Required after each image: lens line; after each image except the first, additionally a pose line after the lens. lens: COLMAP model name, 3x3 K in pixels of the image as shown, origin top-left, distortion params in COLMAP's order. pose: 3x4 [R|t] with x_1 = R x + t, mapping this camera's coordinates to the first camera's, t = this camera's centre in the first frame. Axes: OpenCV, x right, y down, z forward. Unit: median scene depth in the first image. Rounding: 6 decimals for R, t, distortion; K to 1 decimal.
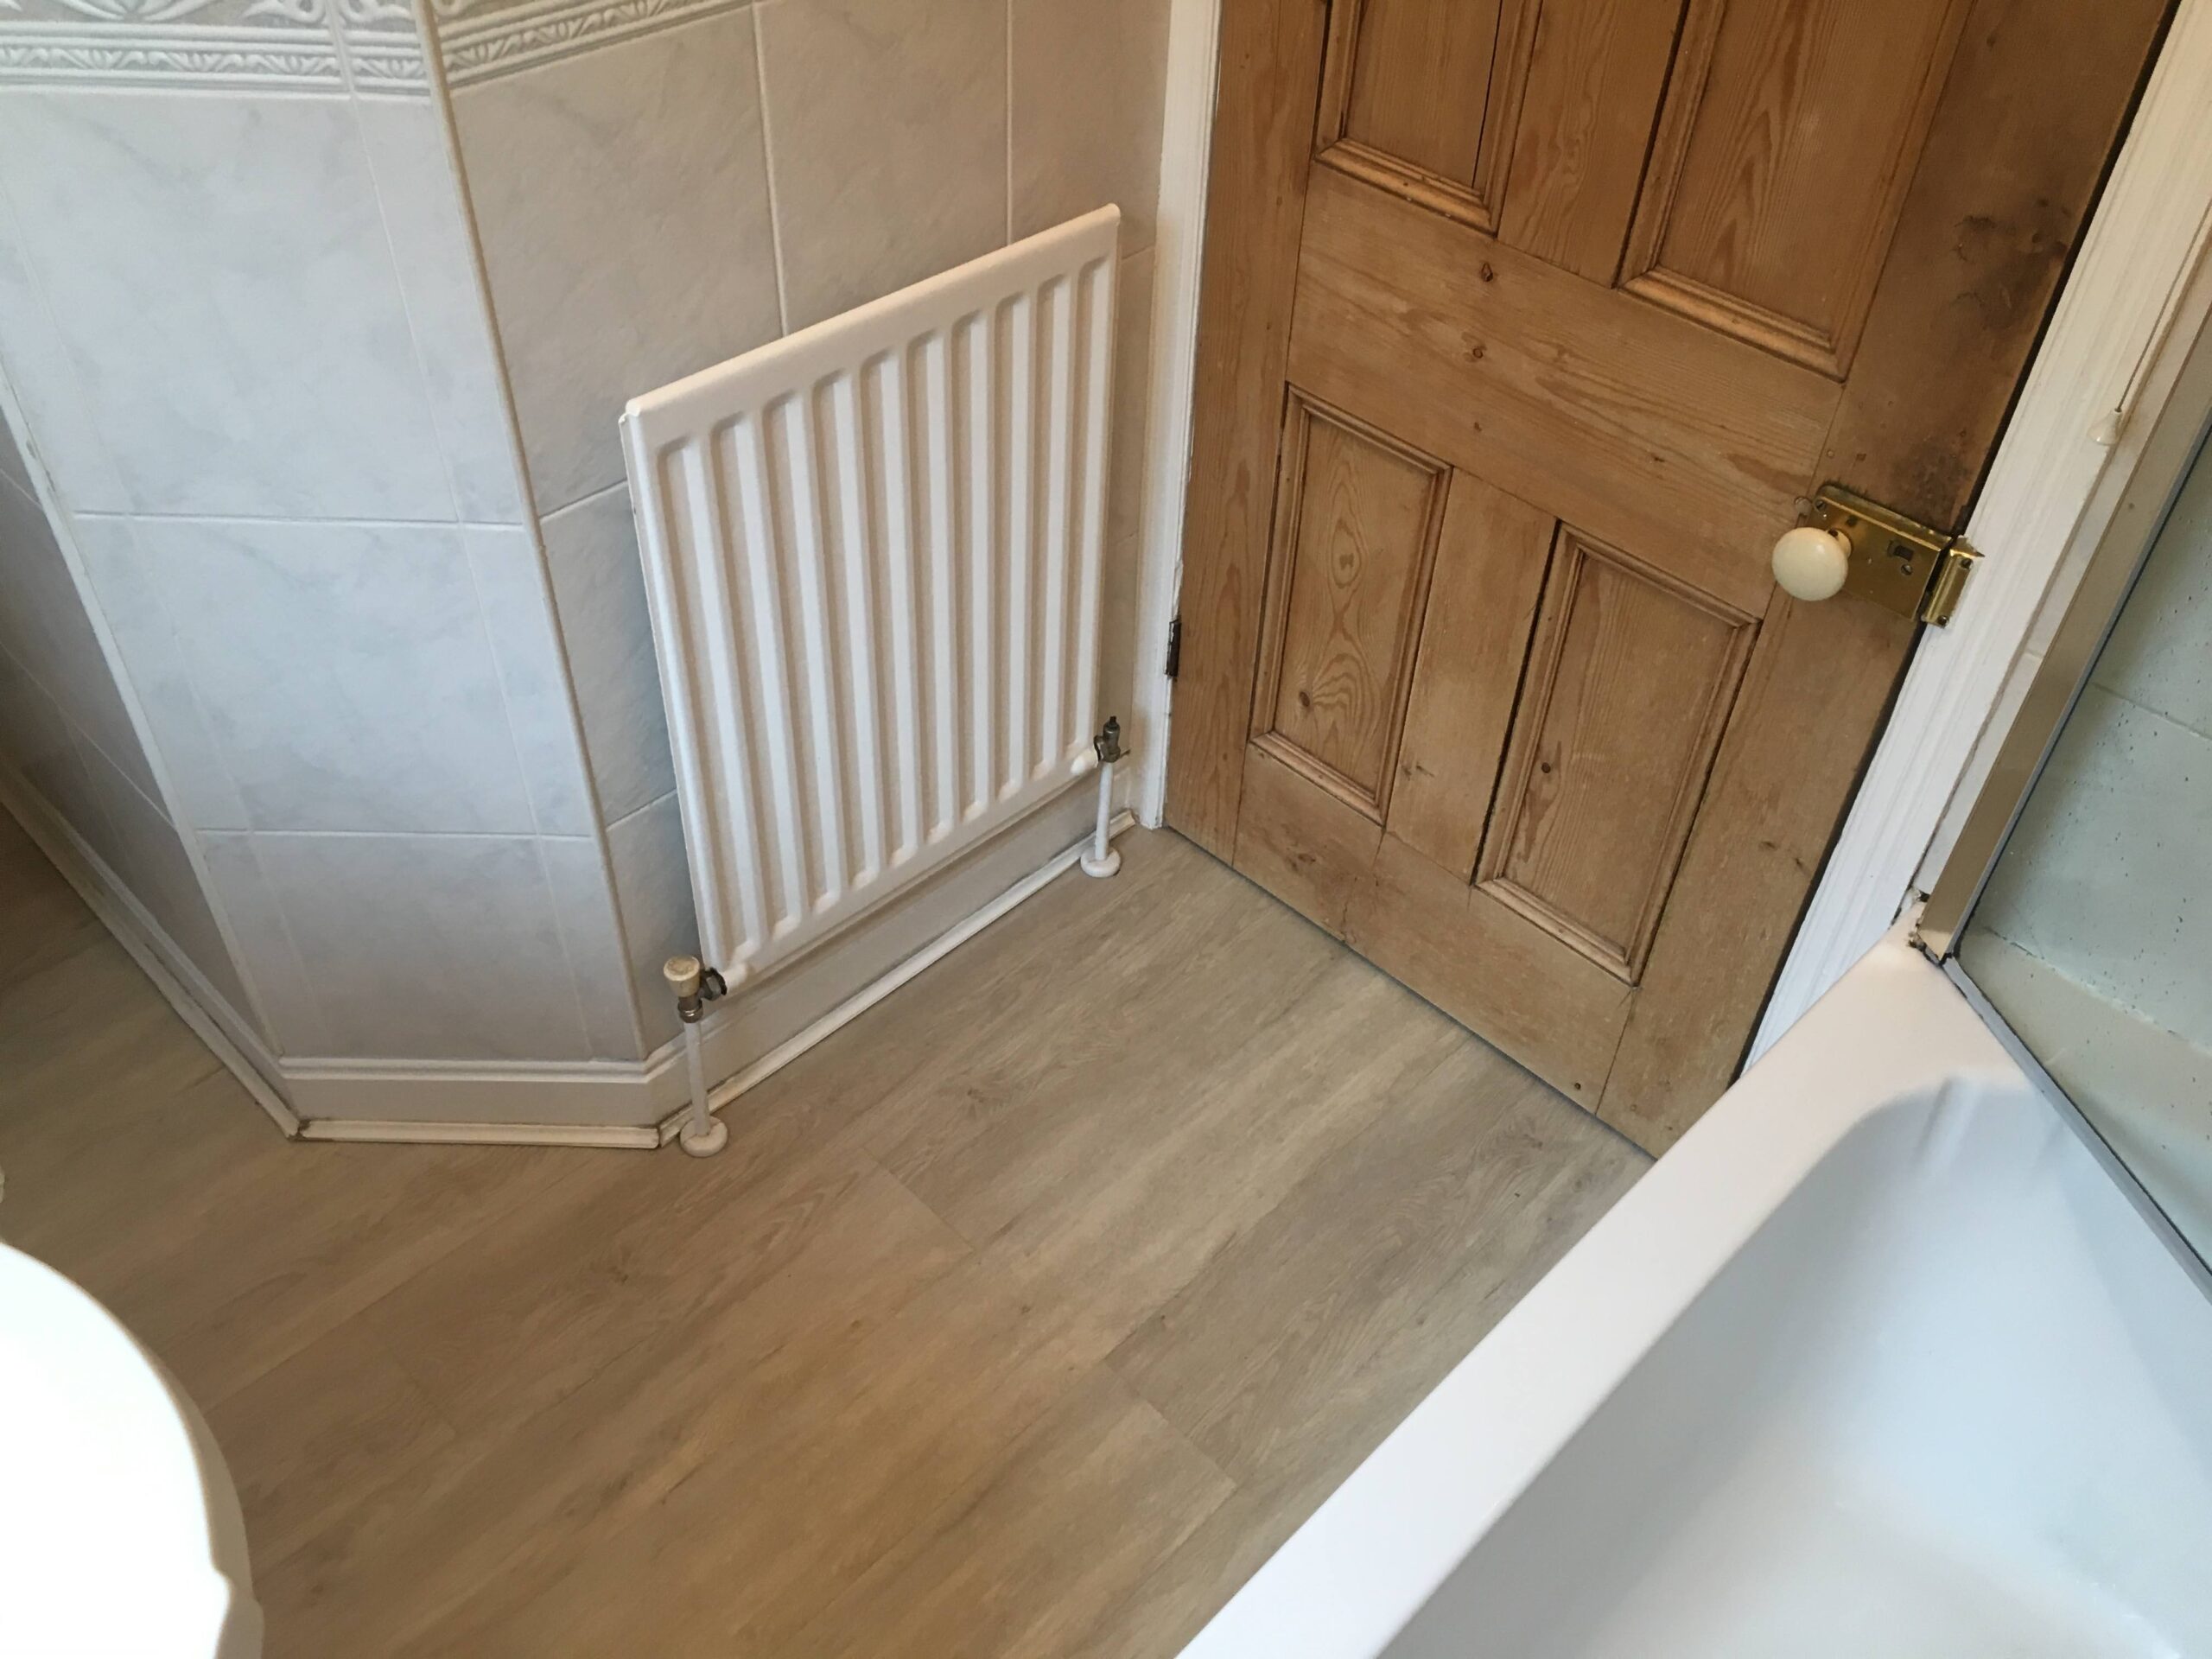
lens RADIAL K [[1871.1, 0, 1104.5], [0, 1871.1, 823.4], [0, 0, 1]] dist [0.084585, -0.113685]
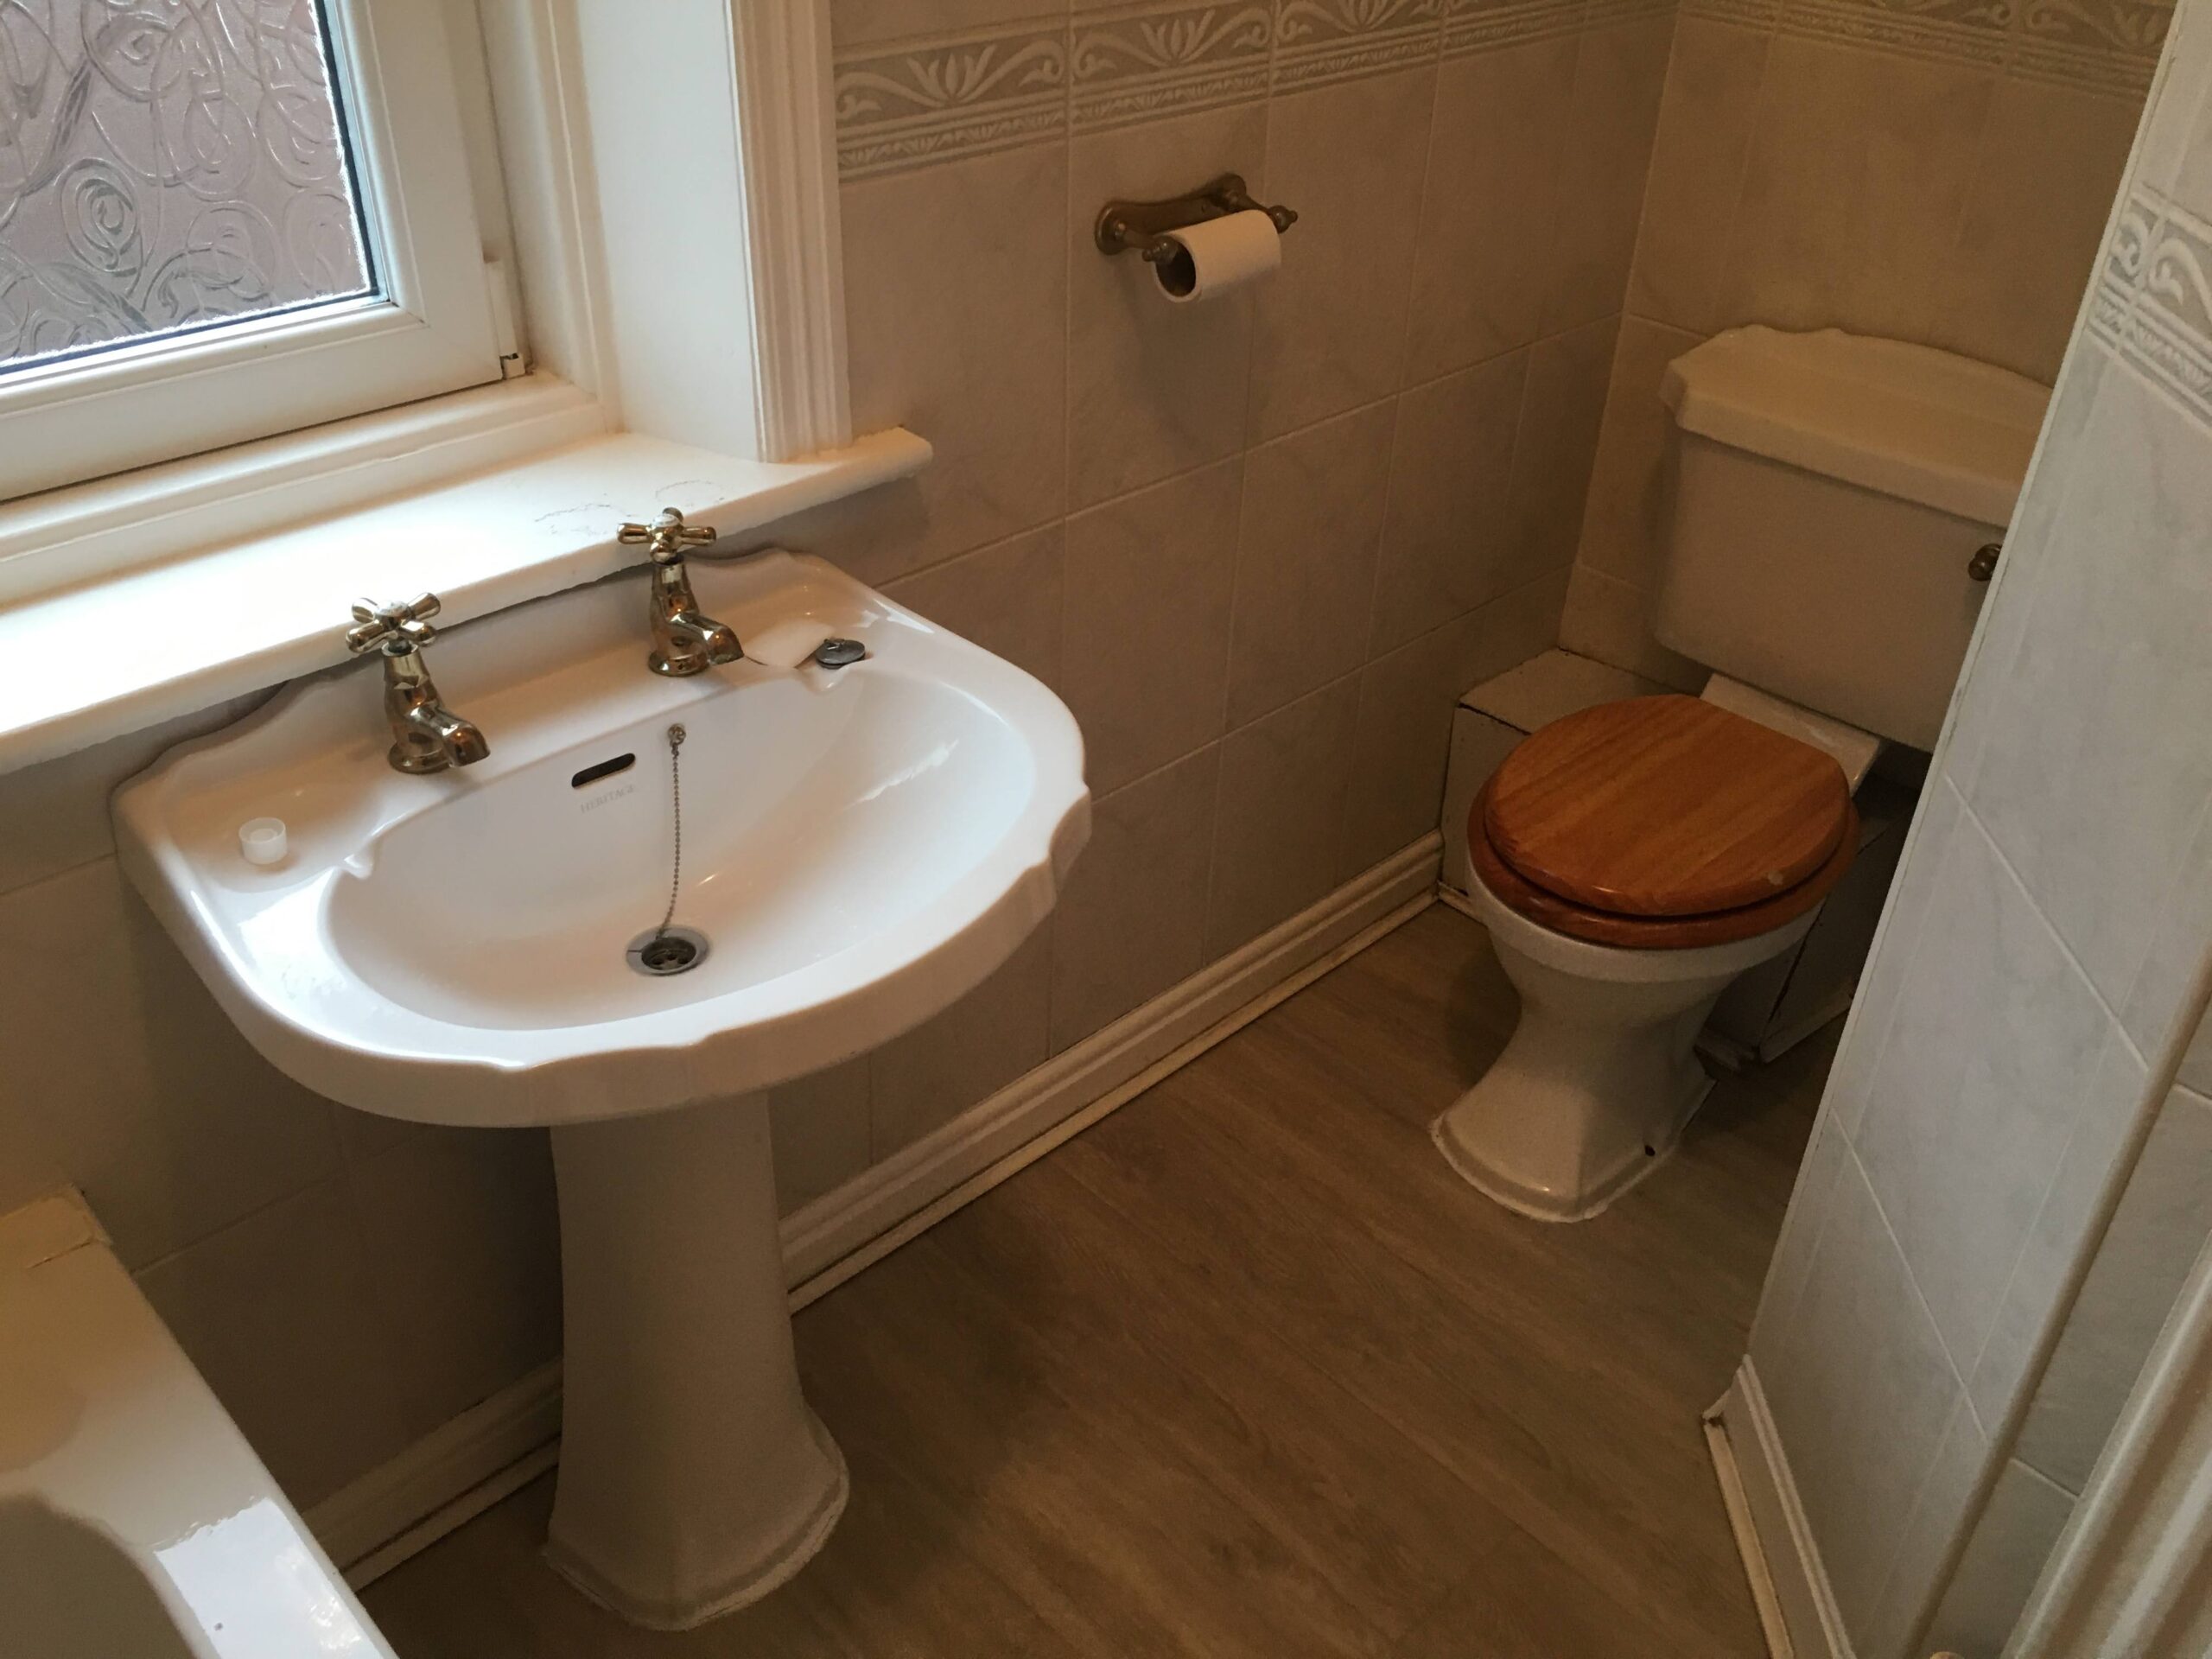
lens RADIAL K [[1871.1, 0, 1104.5], [0, 1871.1, 823.4], [0, 0, 1]] dist [0.084585, -0.113685]
pose [[-0.023278, 0.517470, -0.855385, 0.285193], [-0.710741, 0.593154, 0.378174, -0.191329], [0.703068, 0.616760, 0.353980, 0.339563]]
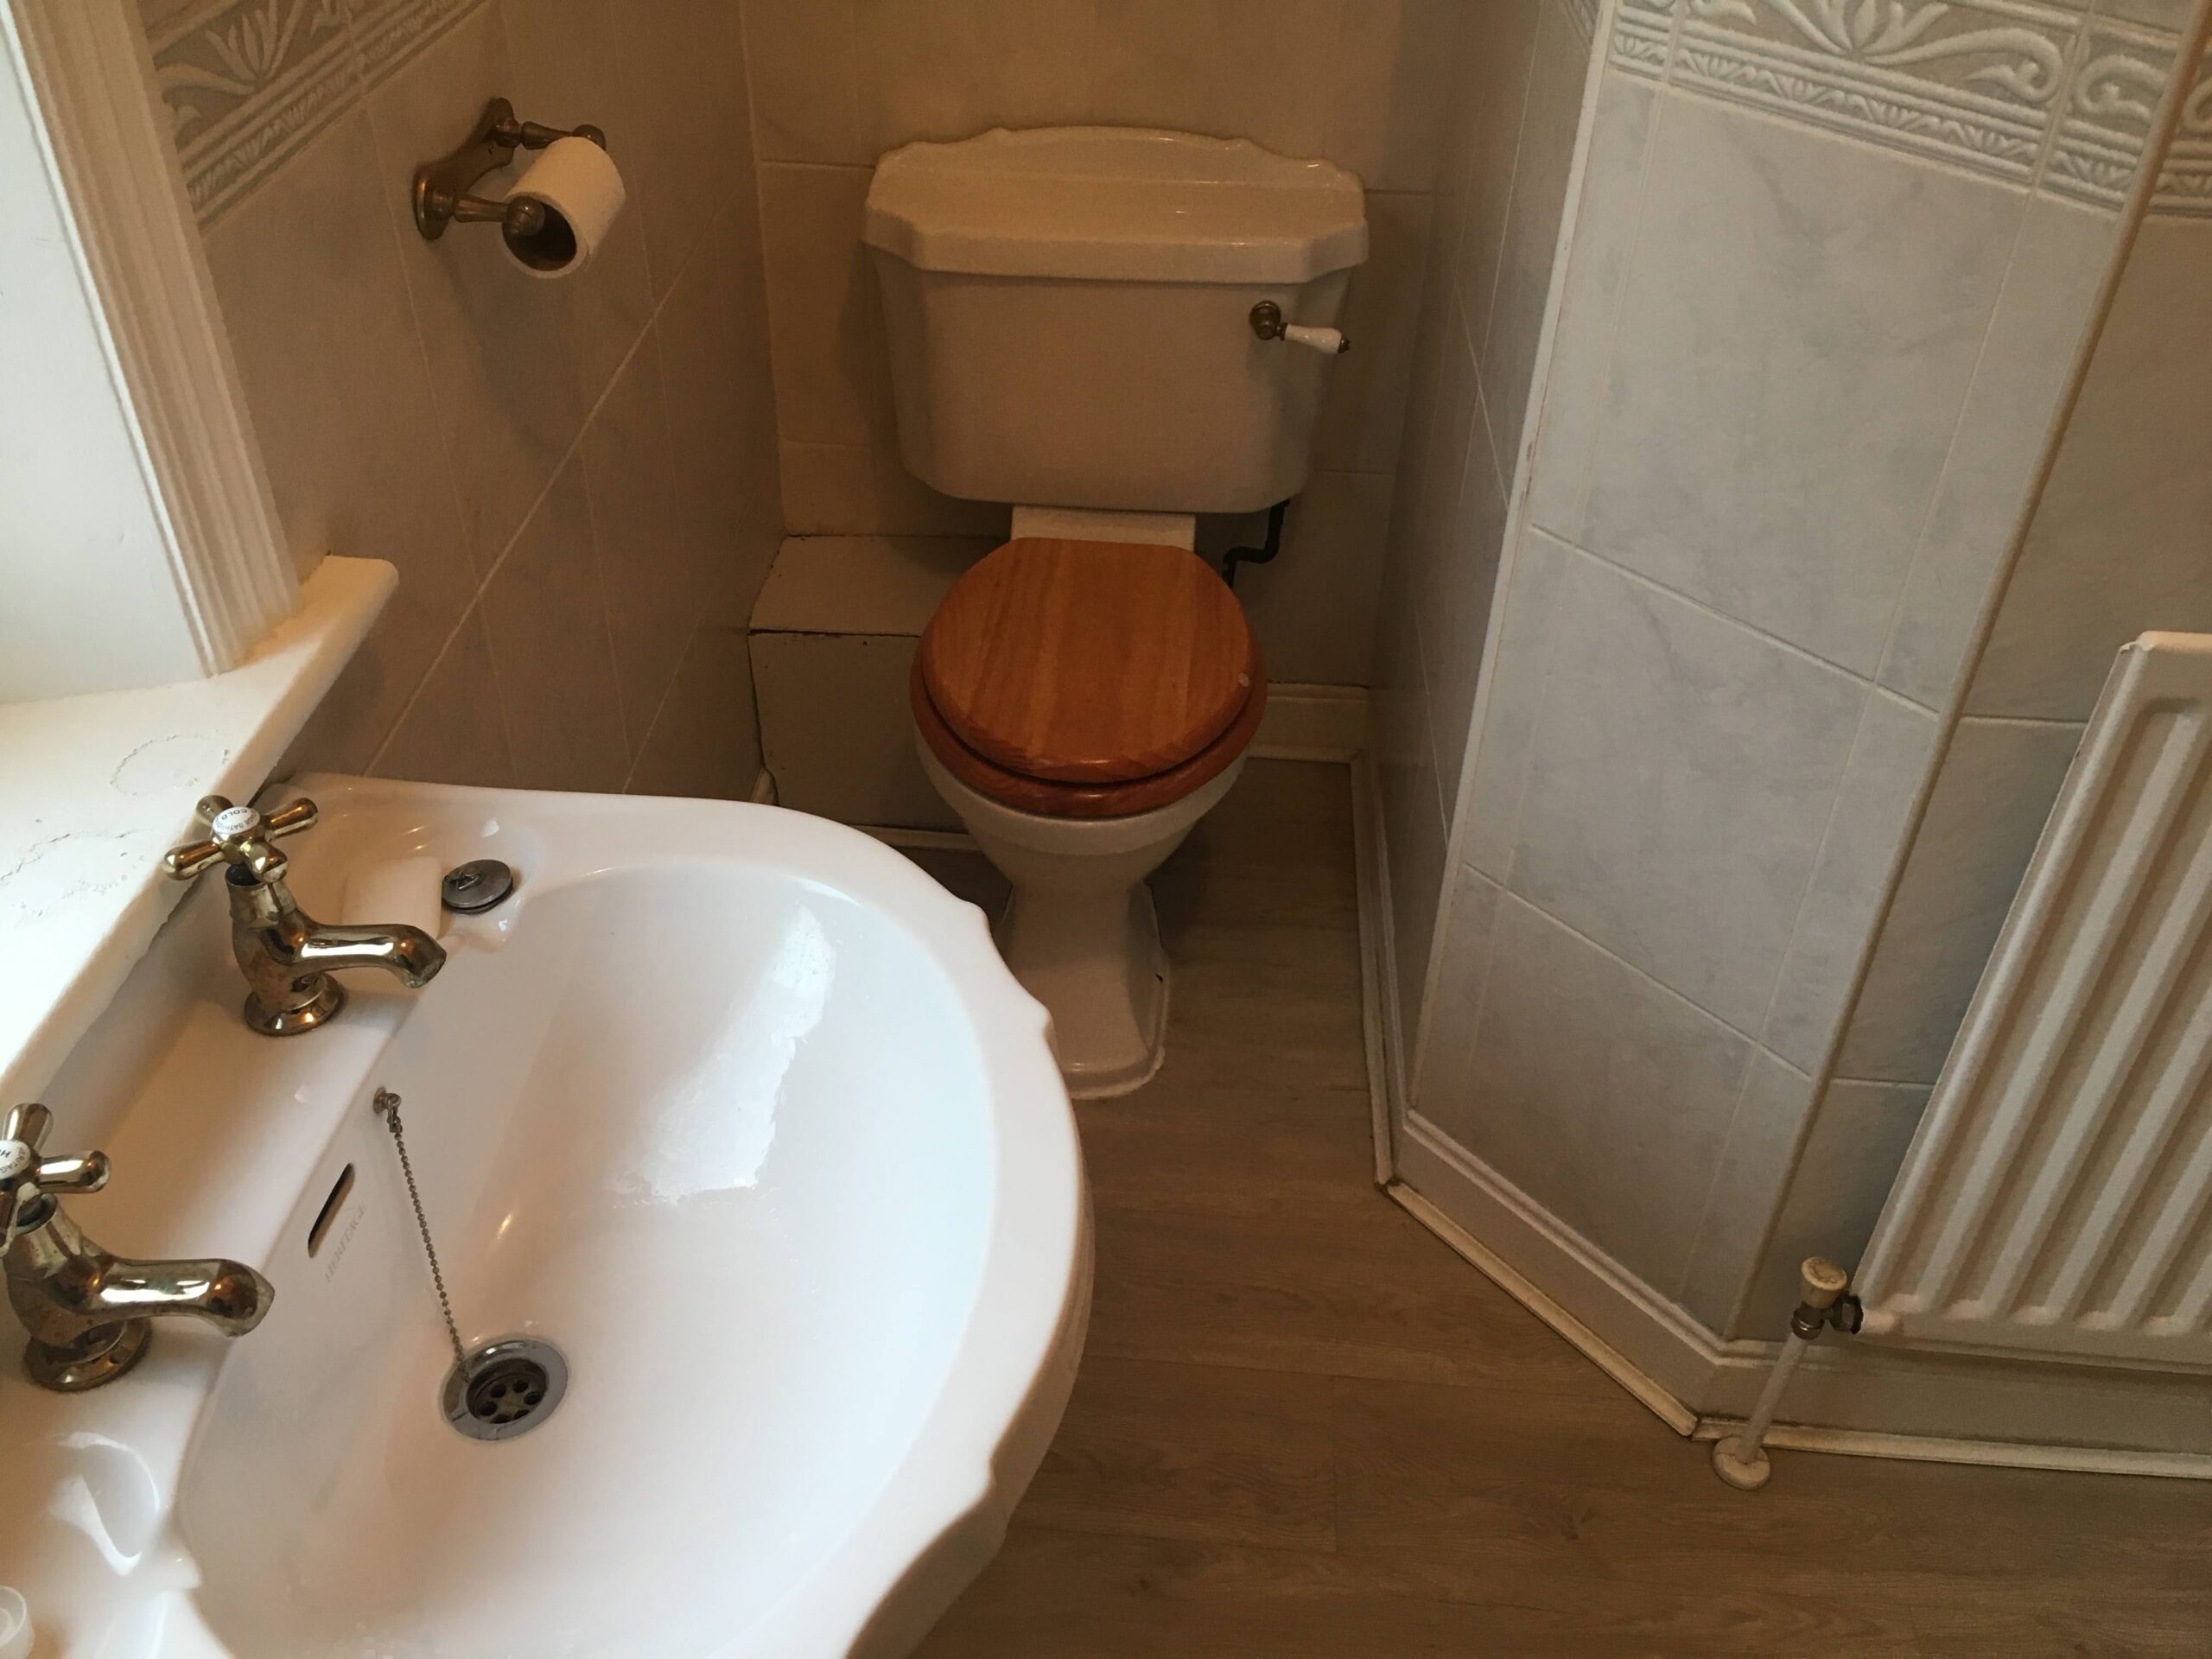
lens RADIAL K [[1871.1, 0, 1104.5], [0, 1871.1, 823.4], [0, 0, 1]] dist [0.084585, -0.113685]
pose [[0.653038, 0.443520, -0.613866, -0.007462], [-0.521711, 0.851019, 0.059862, 0.026813], [0.548962, 0.281169, 0.787137, 0.124982]]
